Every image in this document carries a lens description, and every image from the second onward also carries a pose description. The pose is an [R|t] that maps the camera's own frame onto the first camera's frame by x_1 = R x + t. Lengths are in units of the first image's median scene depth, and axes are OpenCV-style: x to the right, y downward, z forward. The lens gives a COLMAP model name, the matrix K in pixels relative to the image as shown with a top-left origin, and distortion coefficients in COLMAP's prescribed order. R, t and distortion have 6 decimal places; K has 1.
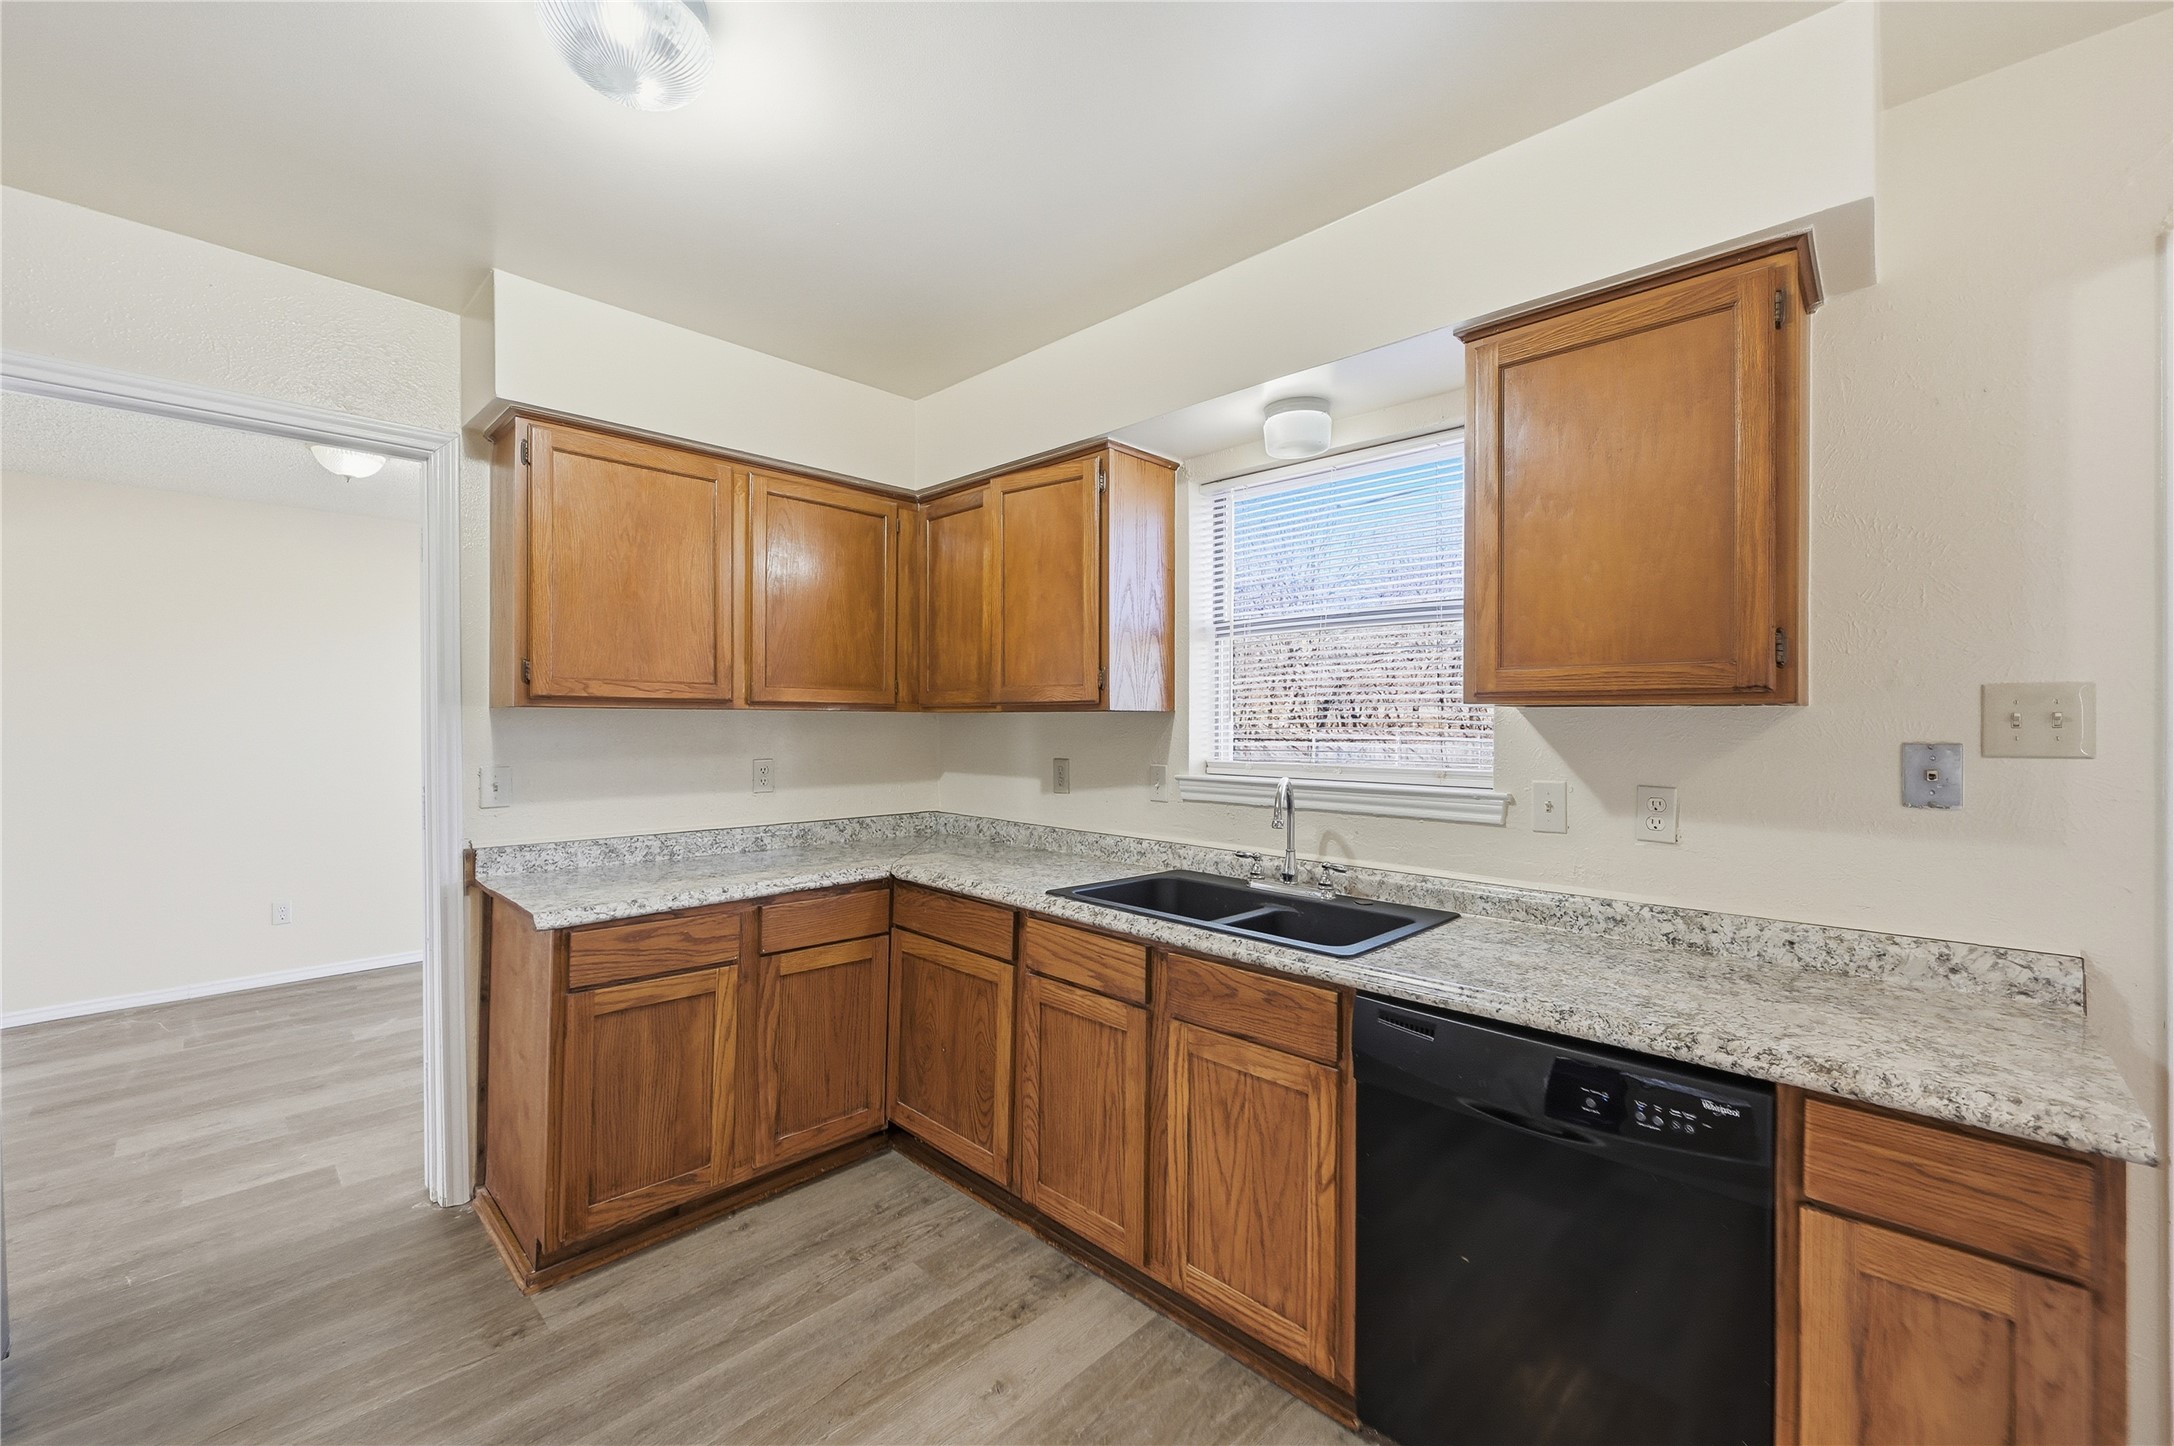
lens RADIAL K [[864.5, 0, 1083.9], [0, 864.5, 721.6], [0, 0, 1]] dist [-0.005013, 0.001705]
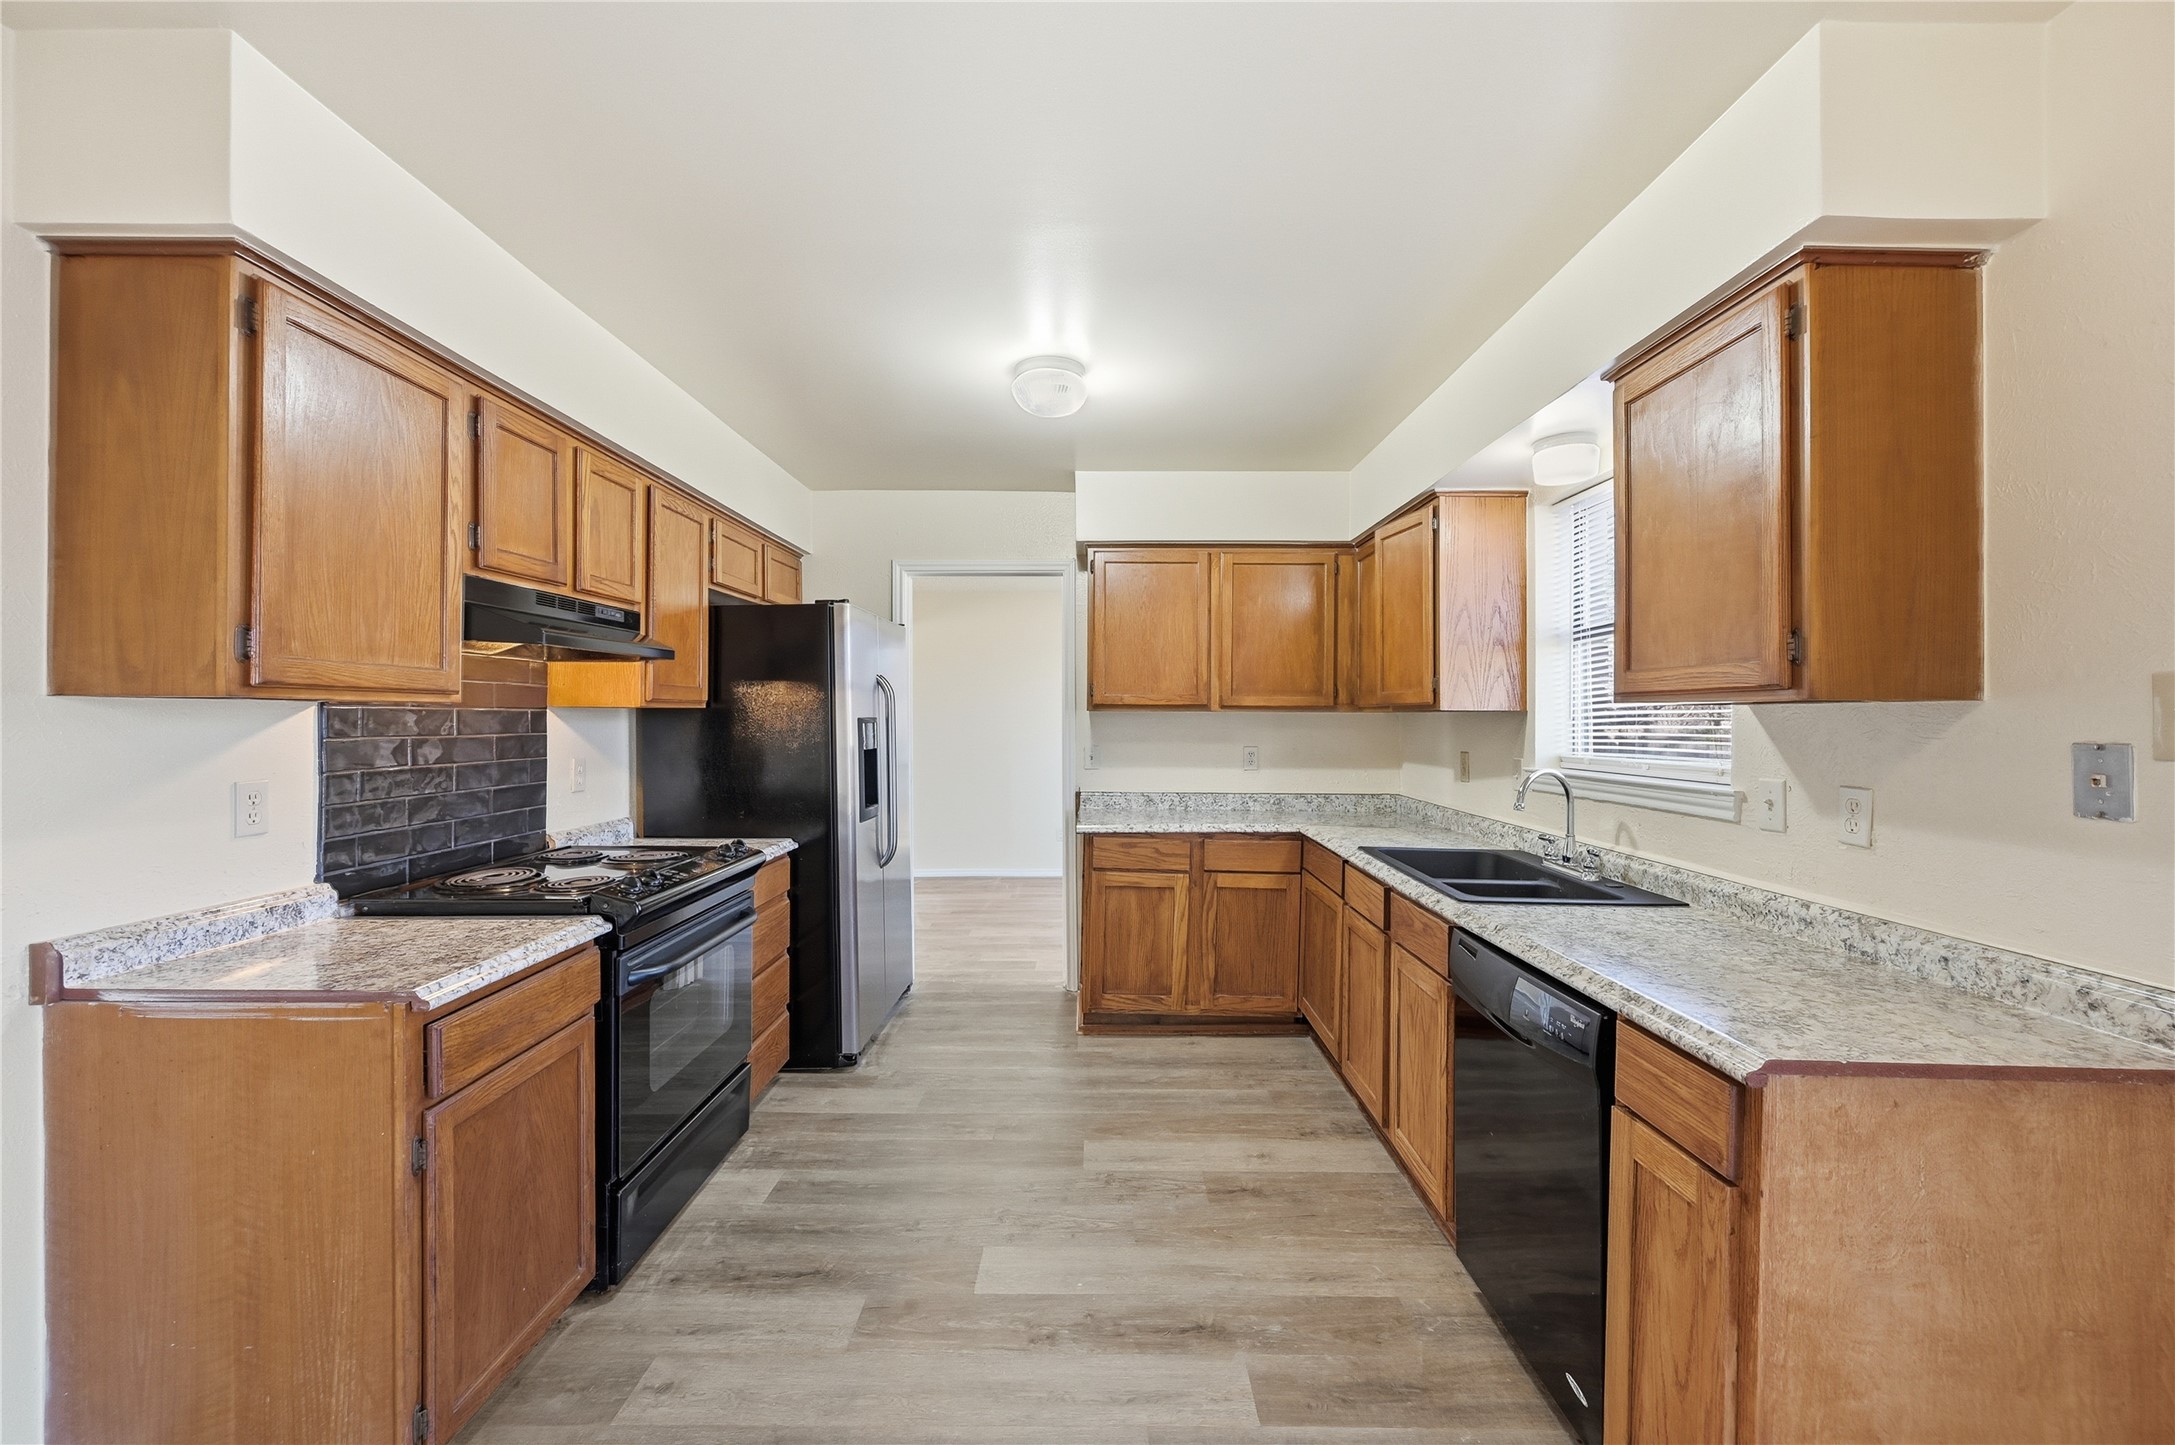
lens RADIAL K [[864.9, 0, 1094.6], [0, 864.9, 714.0], [0, 0, 1]] dist [-0.005013, 0.001705]
pose [[0.689602, -0.004165, -0.724177, 0.641497], [-0.002637, 0.999962, -0.008262, 0.004224], [0.724184, 0.007607, 0.689565, -0.215655]]
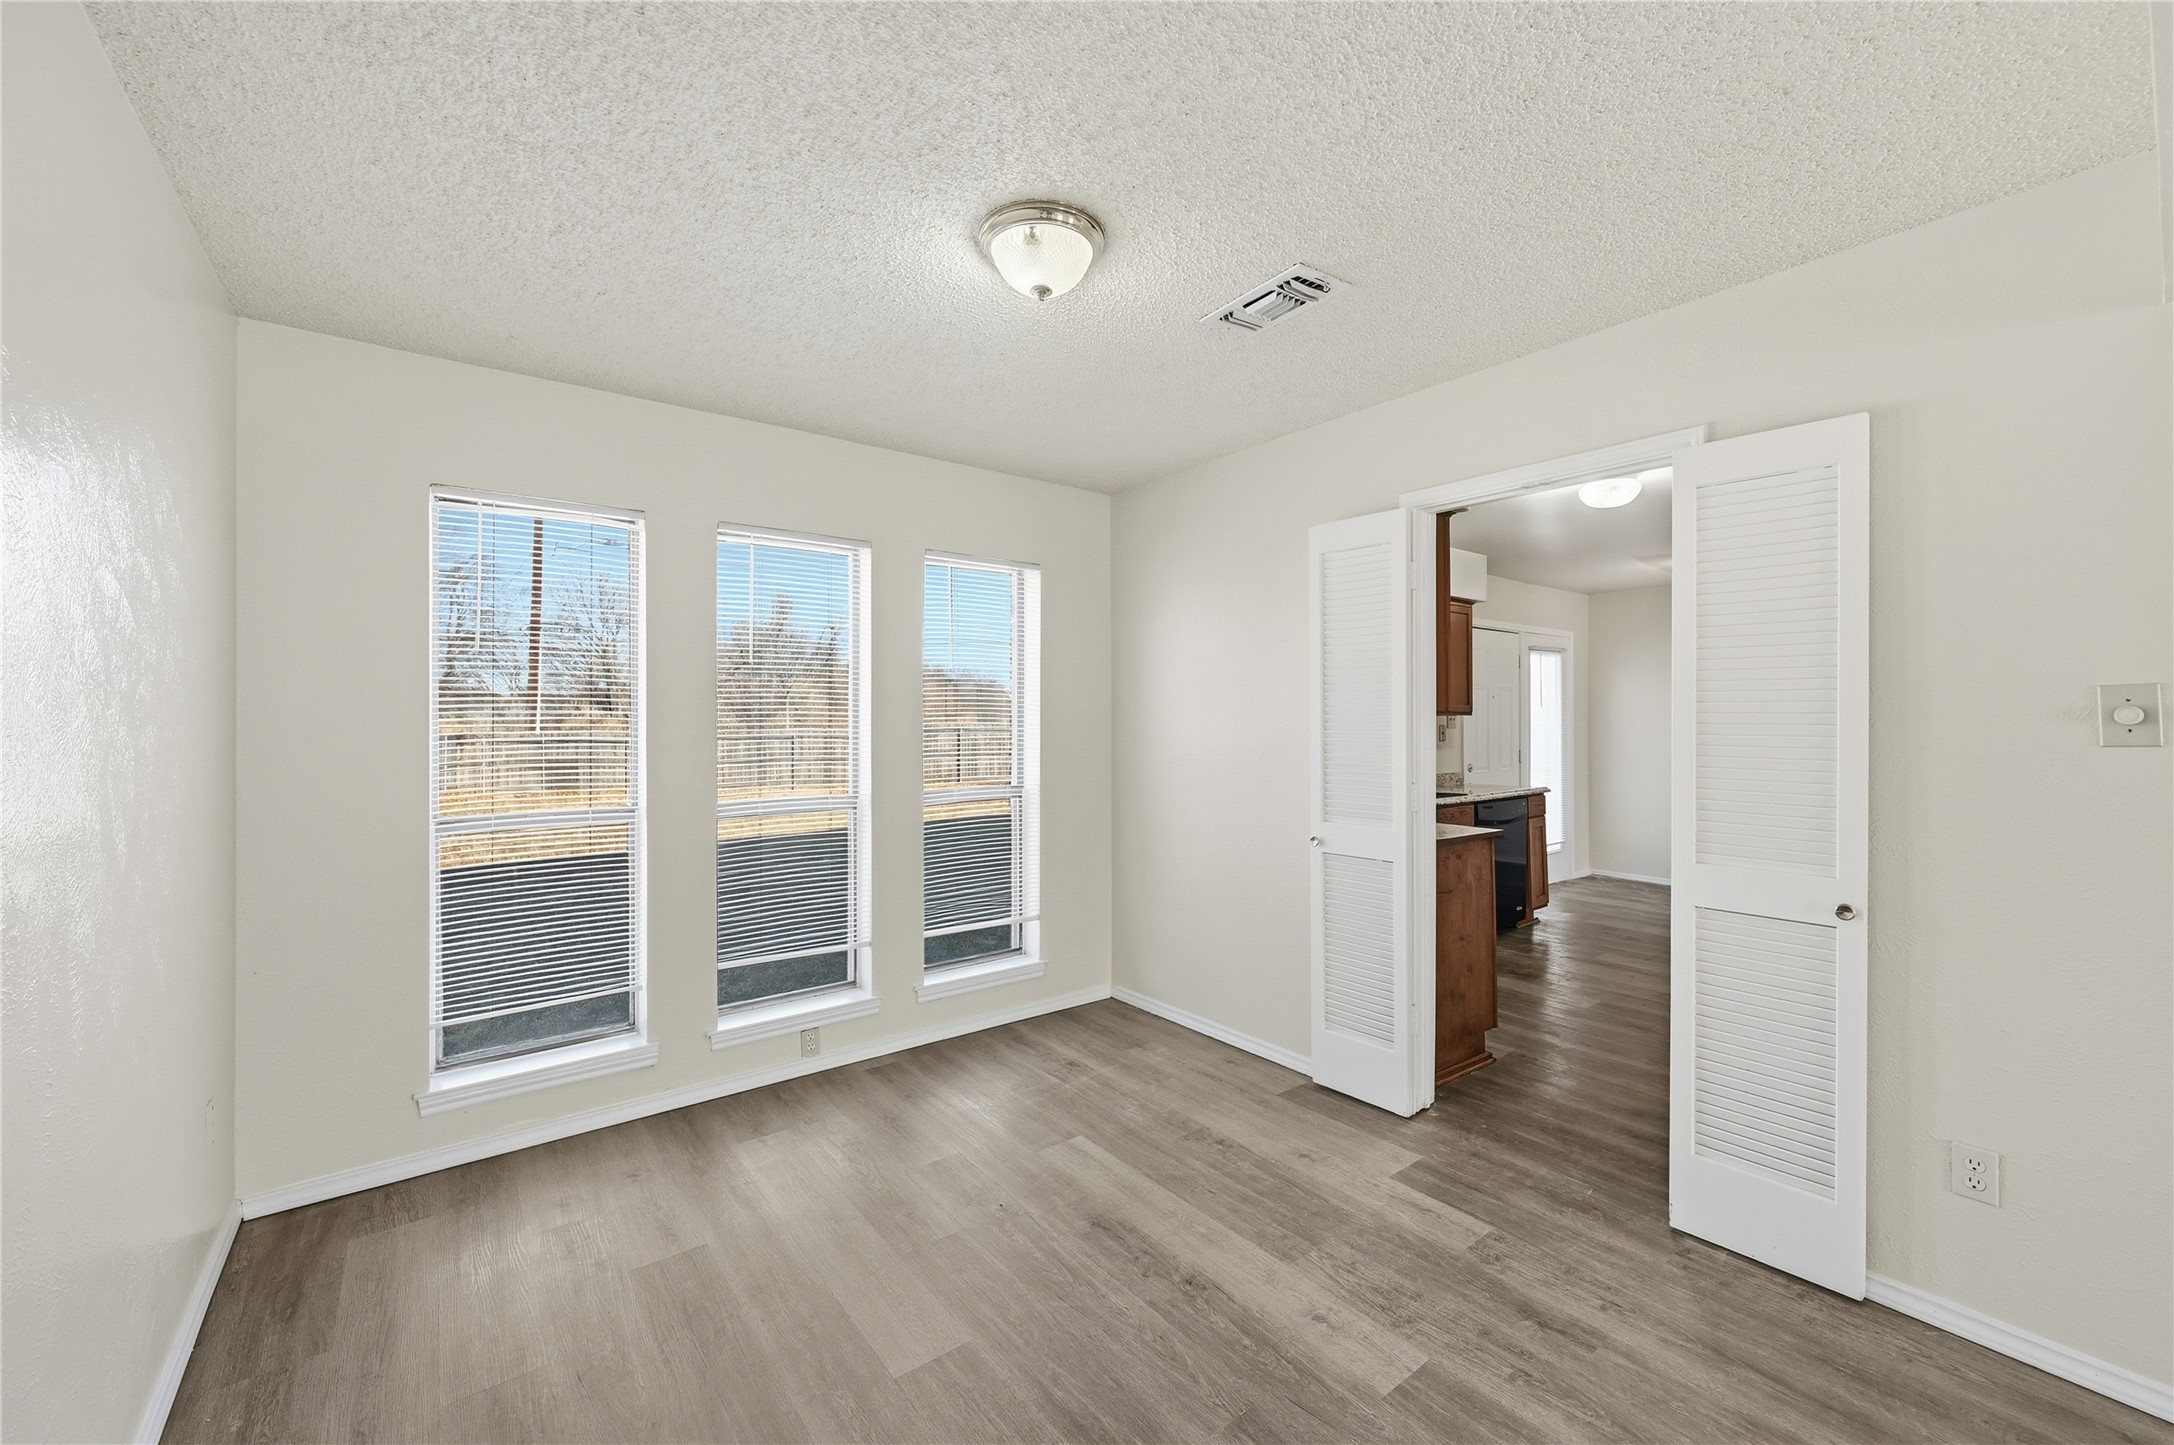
lens RADIAL K [[864.5, 0, 1088.2], [0, 864.5, 721.8], [0, 0, 1]] dist [-0.005013, 0.001705]
pose [[0.146863, -0.003657, 0.989150, -2.263137], [0.007273, 0.999970, 0.002617, -0.008460], [-0.989130, 0.006810, 0.146885, 1.428417]]
